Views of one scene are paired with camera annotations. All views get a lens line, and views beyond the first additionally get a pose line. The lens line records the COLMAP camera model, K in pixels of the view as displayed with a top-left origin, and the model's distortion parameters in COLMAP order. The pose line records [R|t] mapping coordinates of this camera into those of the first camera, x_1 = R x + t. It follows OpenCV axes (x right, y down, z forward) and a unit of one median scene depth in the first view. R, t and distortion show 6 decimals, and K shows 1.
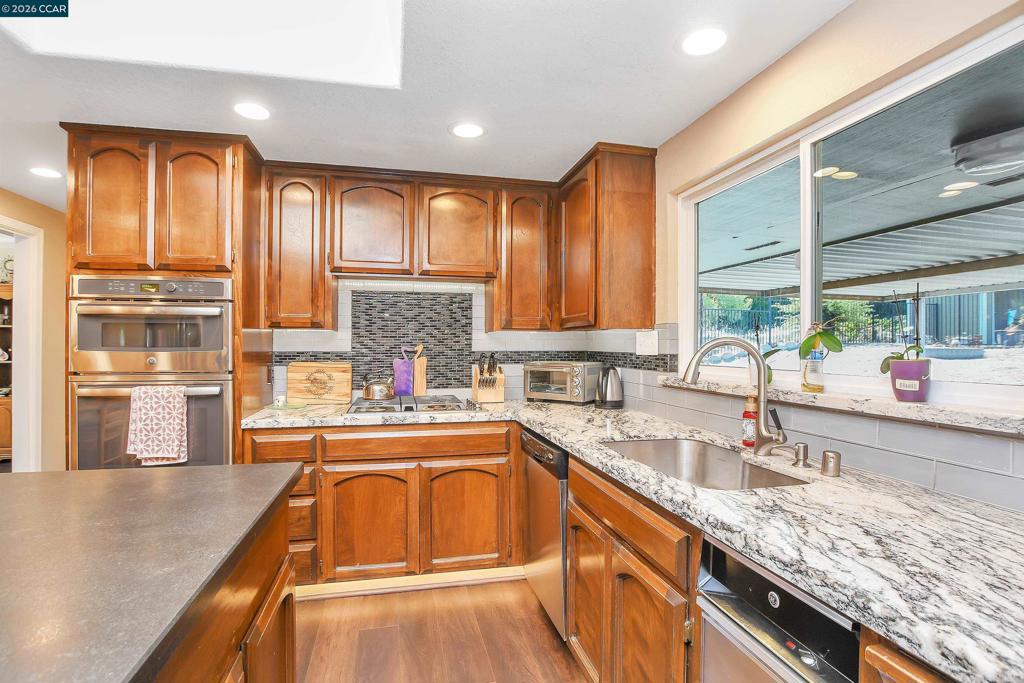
lens RADIAL K [[482.9, 0, 509.3], [0, 482.9, 346.0], [0, 0, 1]] dist [-0.028051, 0.000929]
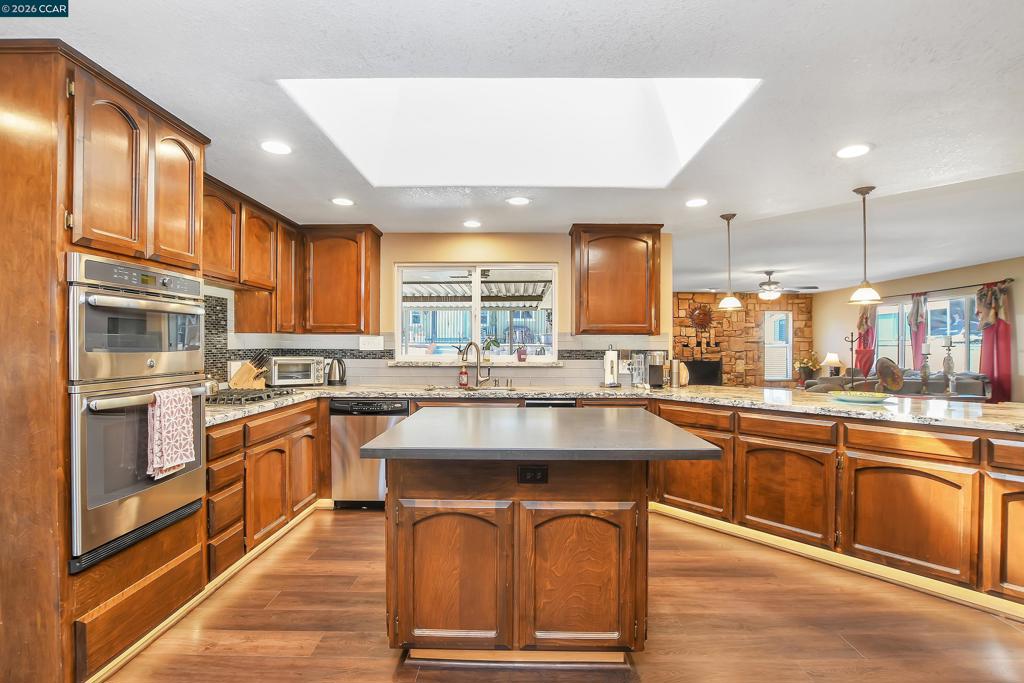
lens RADIAL K [[482.9, 0, 507.7], [0, 482.9, 344.7], [0, 0, 1]] dist [-0.028051, 0.000929]
pose [[0.242284, -0.001307, 0.970204, -1.389435], [-0.002041, 0.999996, 0.001857, -0.005272], [-0.970203, -0.002430, 0.242281, 0.132403]]
